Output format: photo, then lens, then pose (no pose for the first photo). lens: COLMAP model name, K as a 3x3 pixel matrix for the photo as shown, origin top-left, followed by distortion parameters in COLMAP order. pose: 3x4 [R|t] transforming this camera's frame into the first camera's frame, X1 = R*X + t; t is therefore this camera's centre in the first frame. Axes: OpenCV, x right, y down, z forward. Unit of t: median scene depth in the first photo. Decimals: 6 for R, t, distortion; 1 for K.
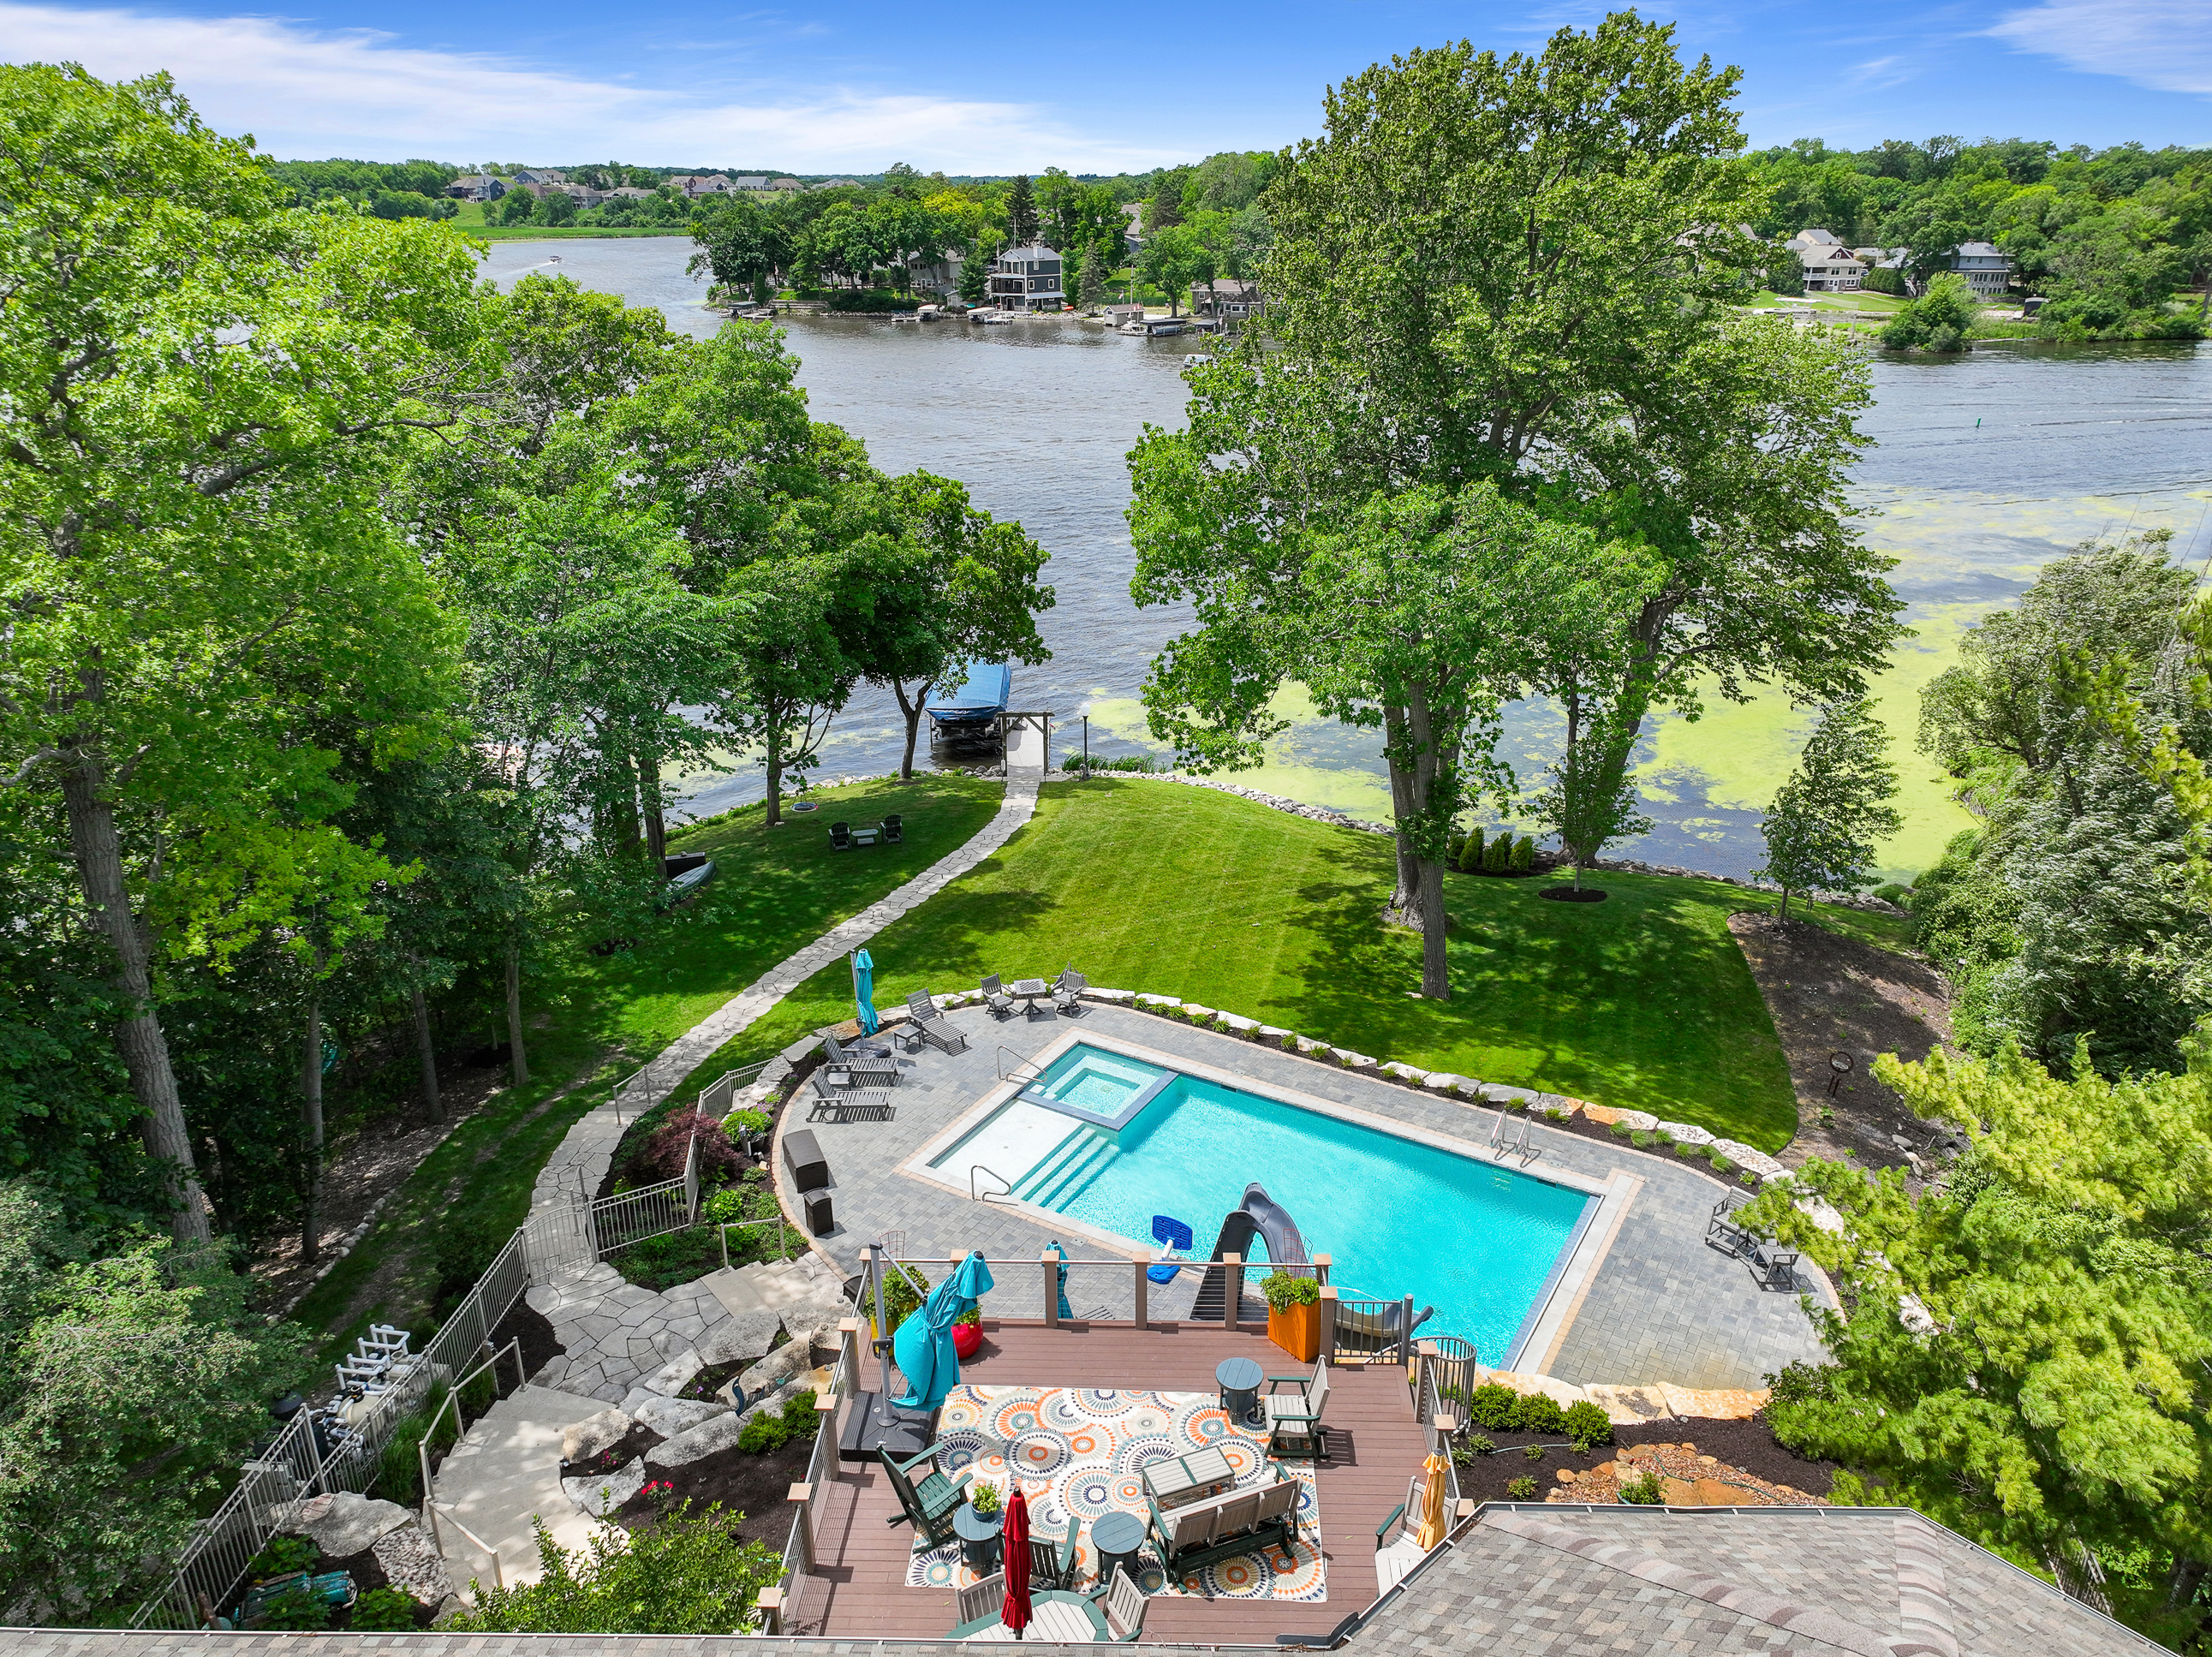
lens RADIAL K [[1576.3, 0, 1110.0], [0, 1576.3, 830.3], [0, 0, 1]] dist [0.004878, -0.002992]
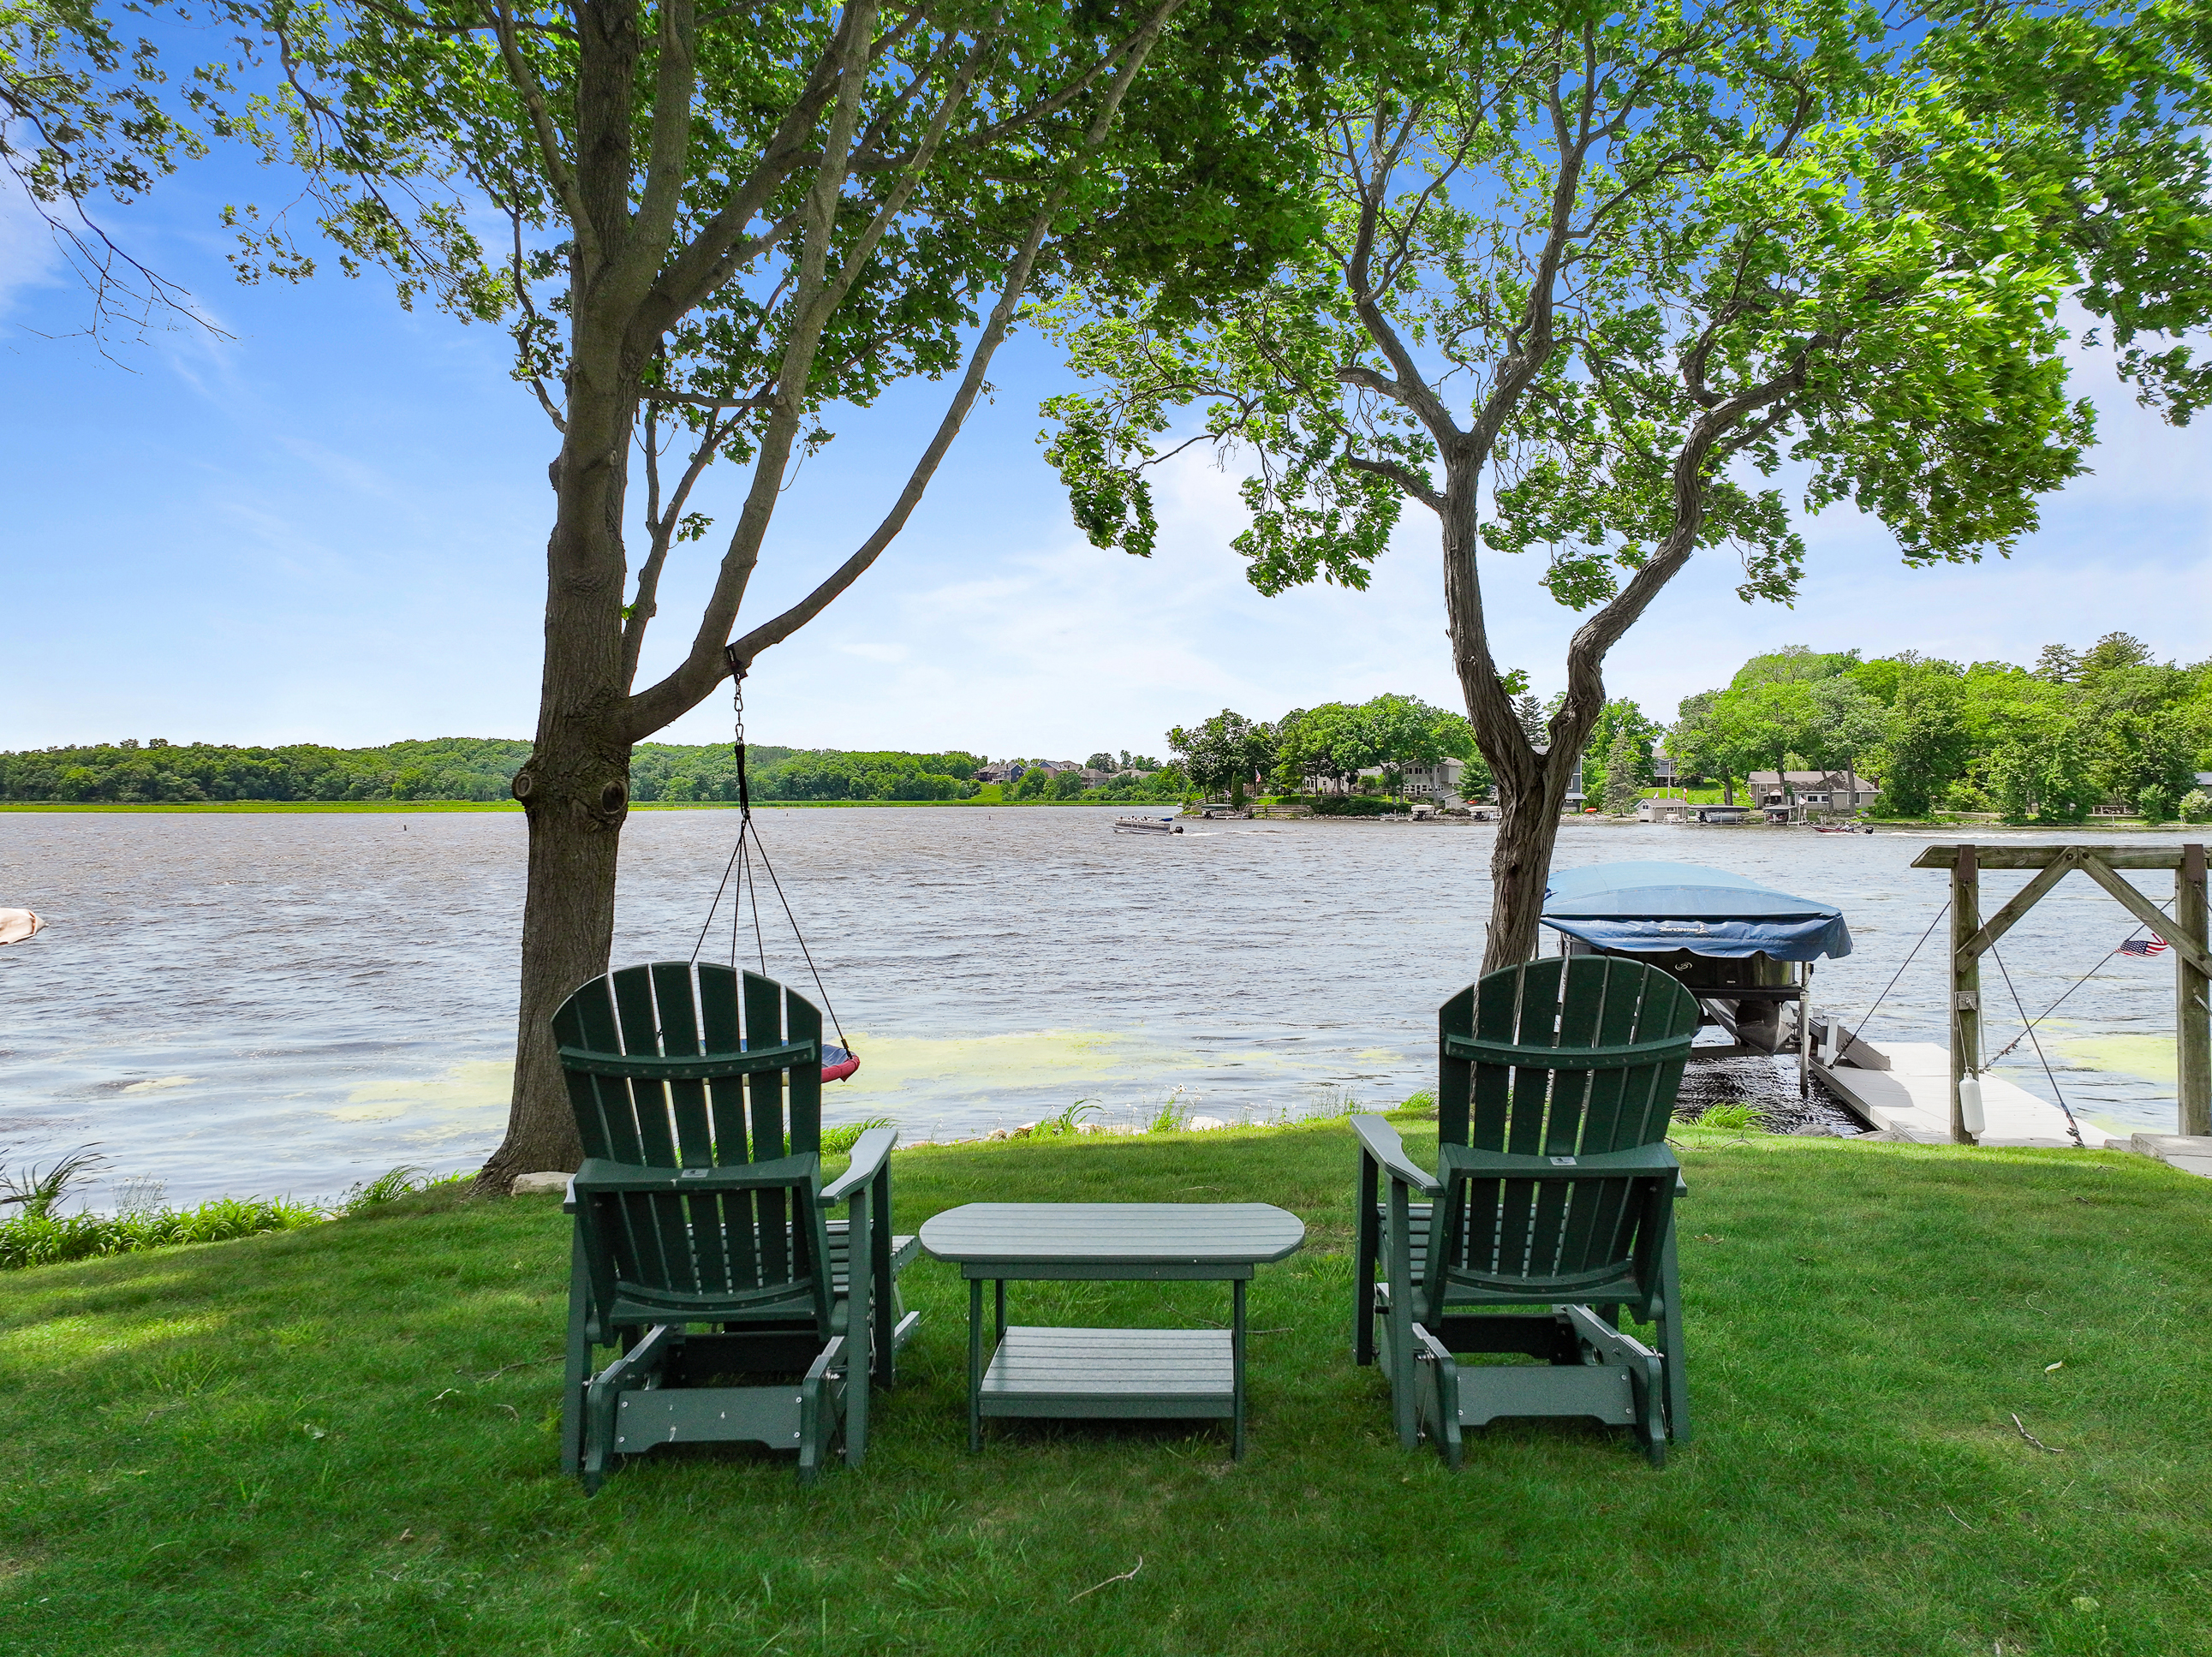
lens RADIAL K [[1576.3, 0, 1109.2], [0, 1576.3, 827.4], [0, 0, 1]] dist [0.004878, -0.002992]
pose [[0.956261, 0.000519, -0.292515, -0.024902], [-0.106796, 0.931589, -0.347473, 0.001354], [0.272323, 0.363514, 0.890897, 0.168410]]
